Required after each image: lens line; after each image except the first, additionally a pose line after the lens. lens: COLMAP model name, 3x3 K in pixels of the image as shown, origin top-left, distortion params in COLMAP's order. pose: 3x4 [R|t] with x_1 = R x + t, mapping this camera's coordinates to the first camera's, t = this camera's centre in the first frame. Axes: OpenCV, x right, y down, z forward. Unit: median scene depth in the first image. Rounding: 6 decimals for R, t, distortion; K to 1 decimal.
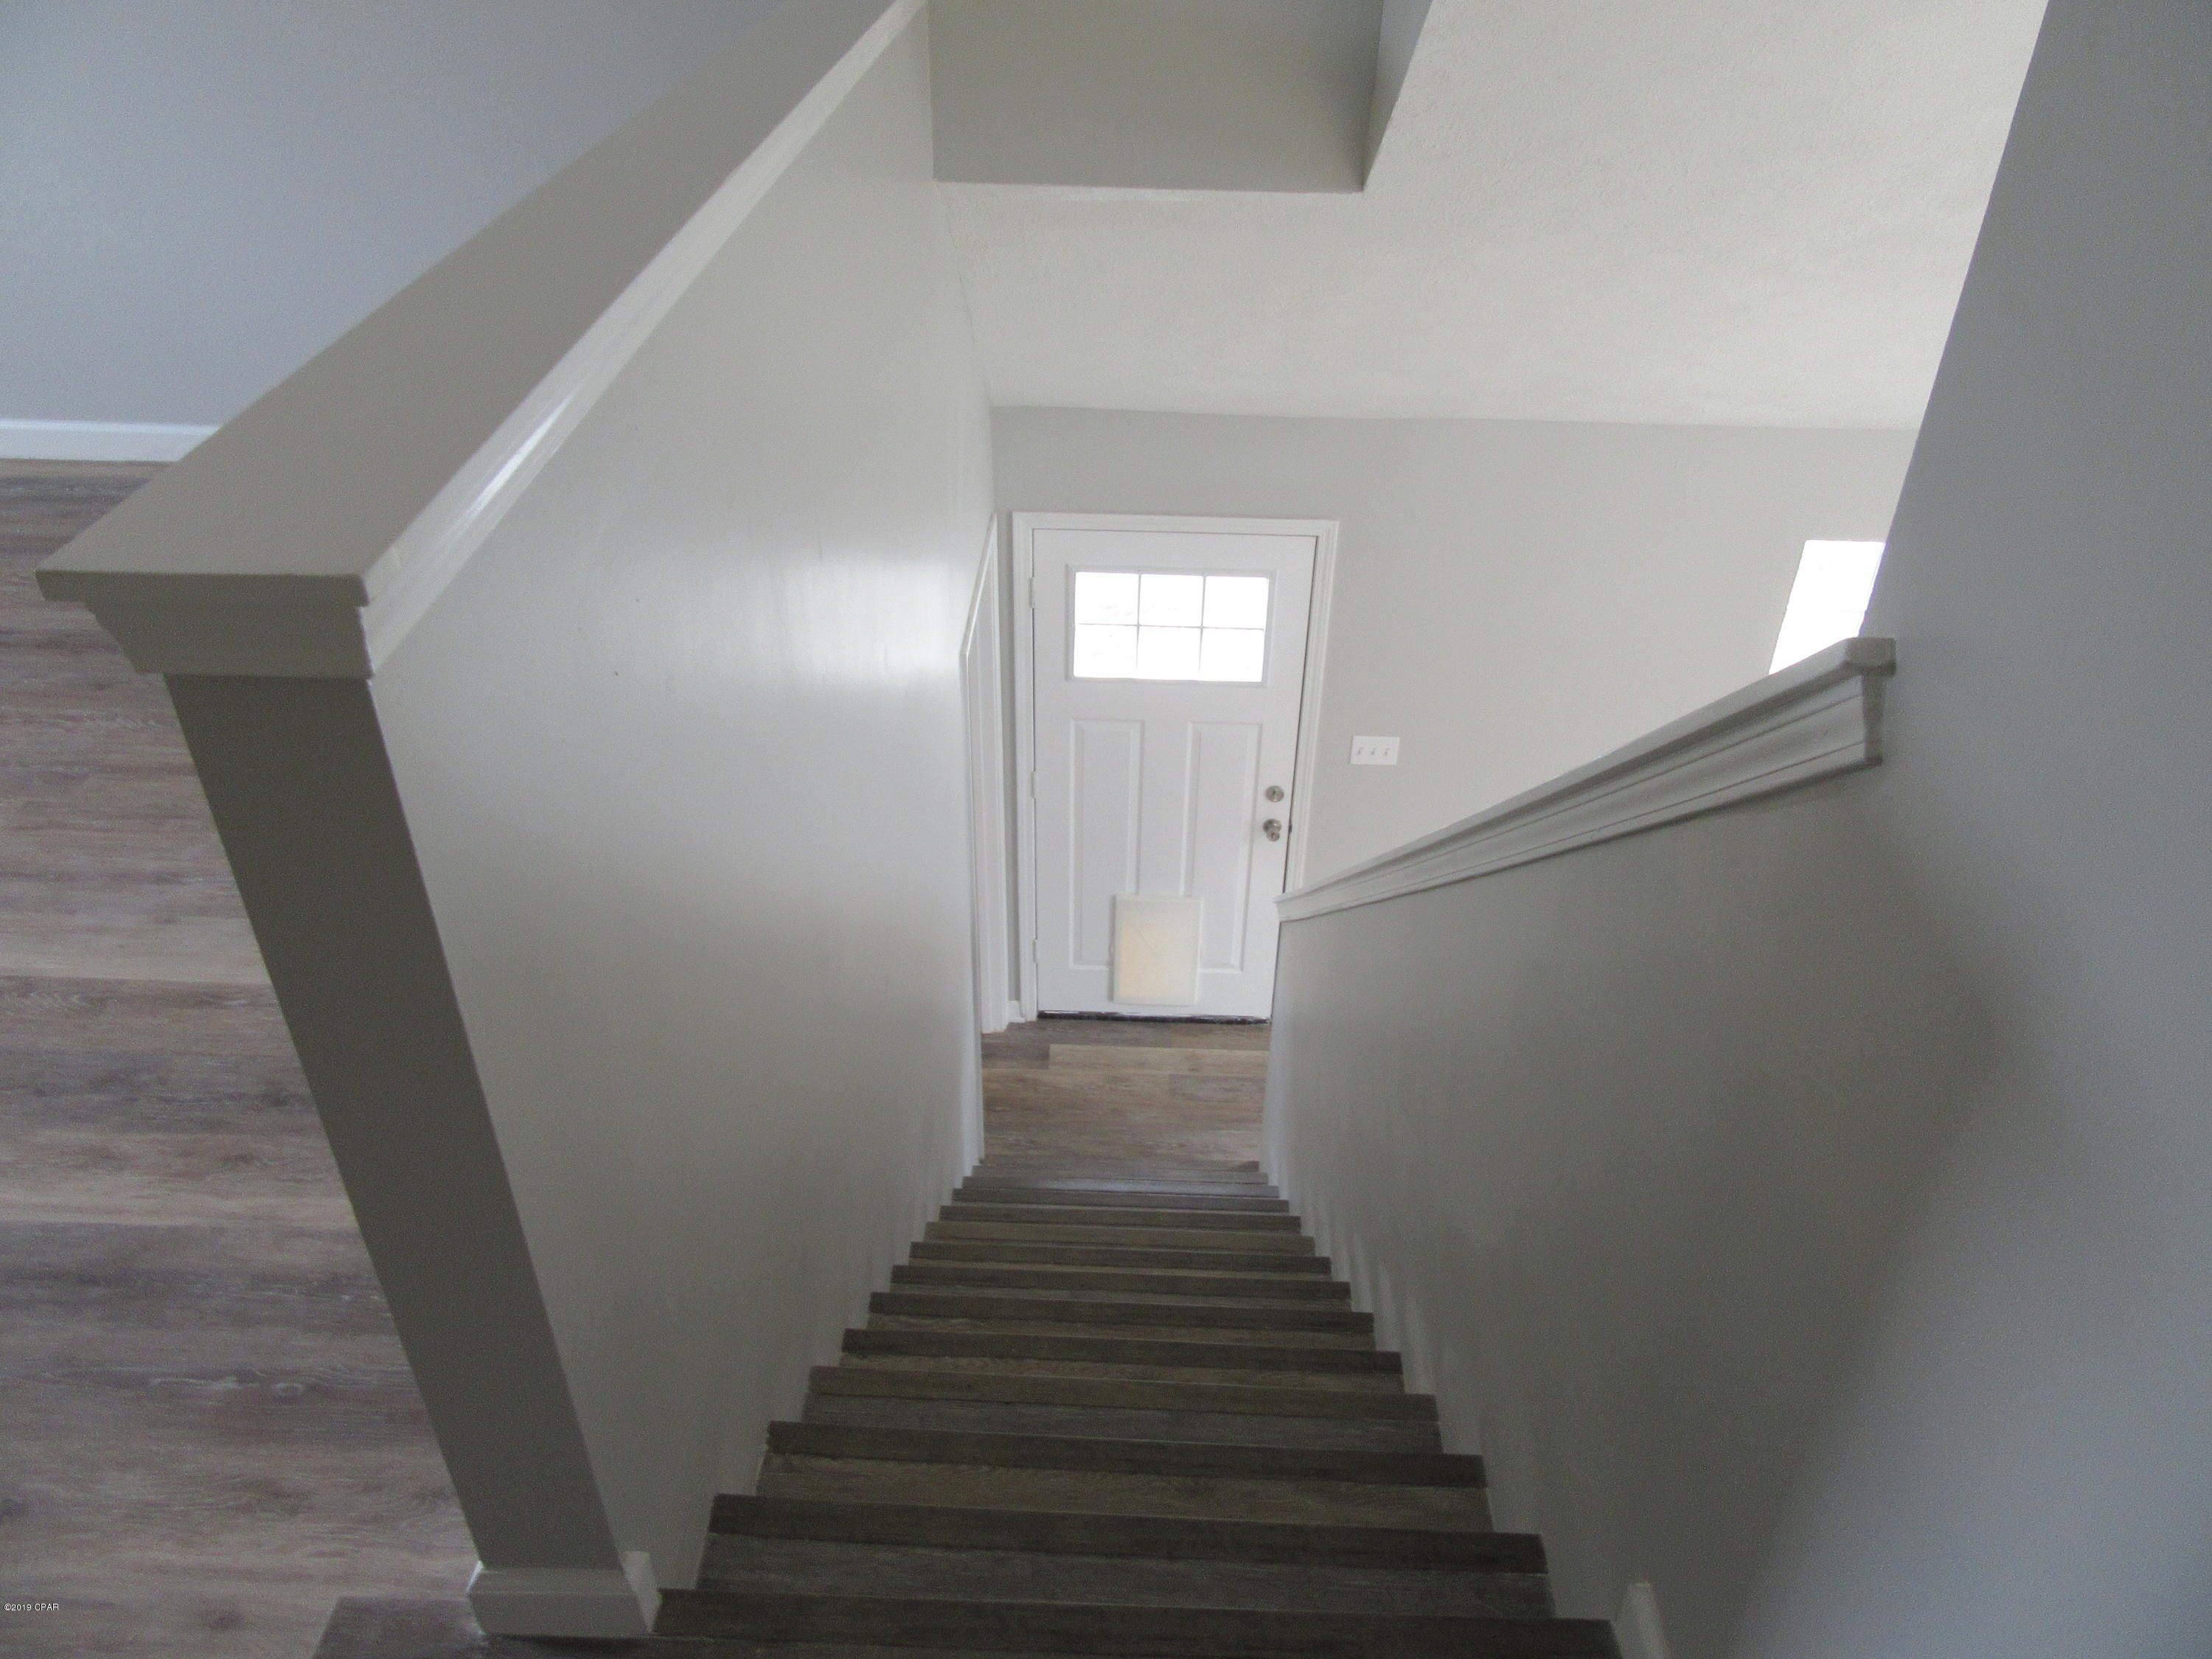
lens RADIAL K [[1637.4, 0, 1103.8], [0, 1637.4, 833.1], [0, 0, 1]] dist [-0.023026, 0.036723]
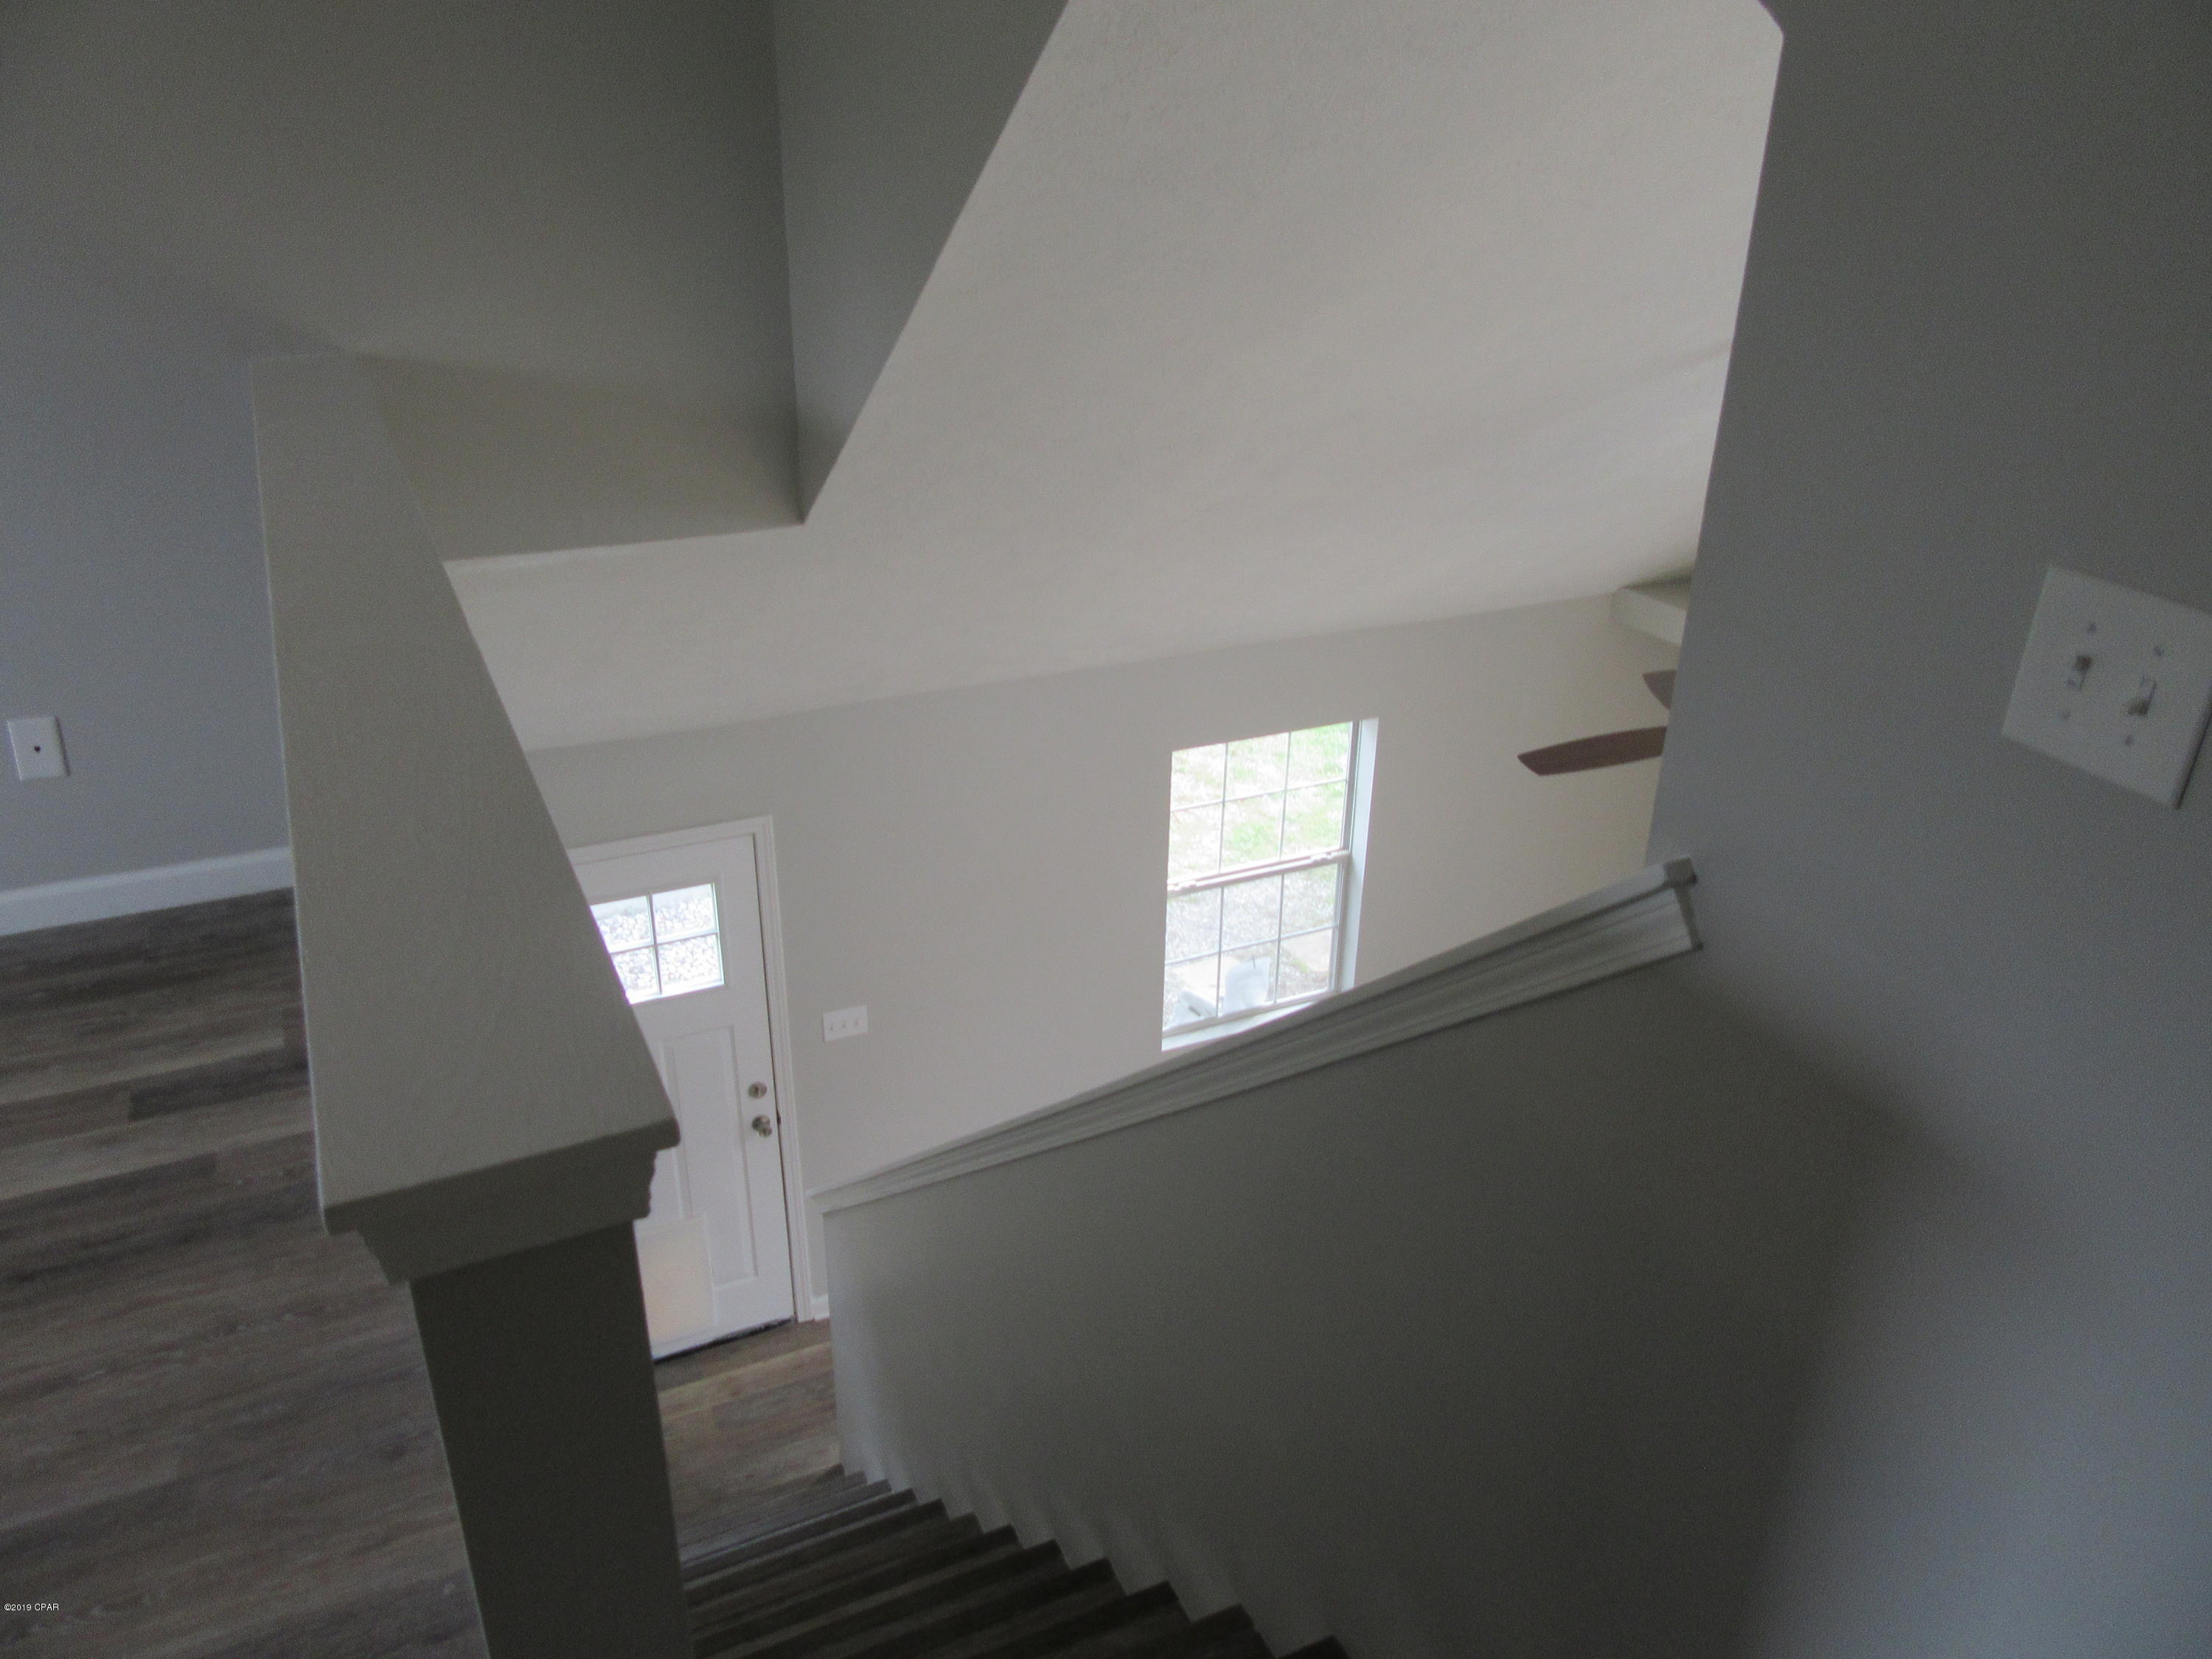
lens RADIAL K [[1637.4, 0, 1103.8], [0, 1637.4, 833.1], [0, 0, 1]] dist [-0.023026, 0.036723]
pose [[0.884402, -0.200551, 0.421440, -0.099677], [0.262249, 0.960482, -0.093272, -0.027060], [-0.386080, 0.193012, 0.902047, -0.007885]]
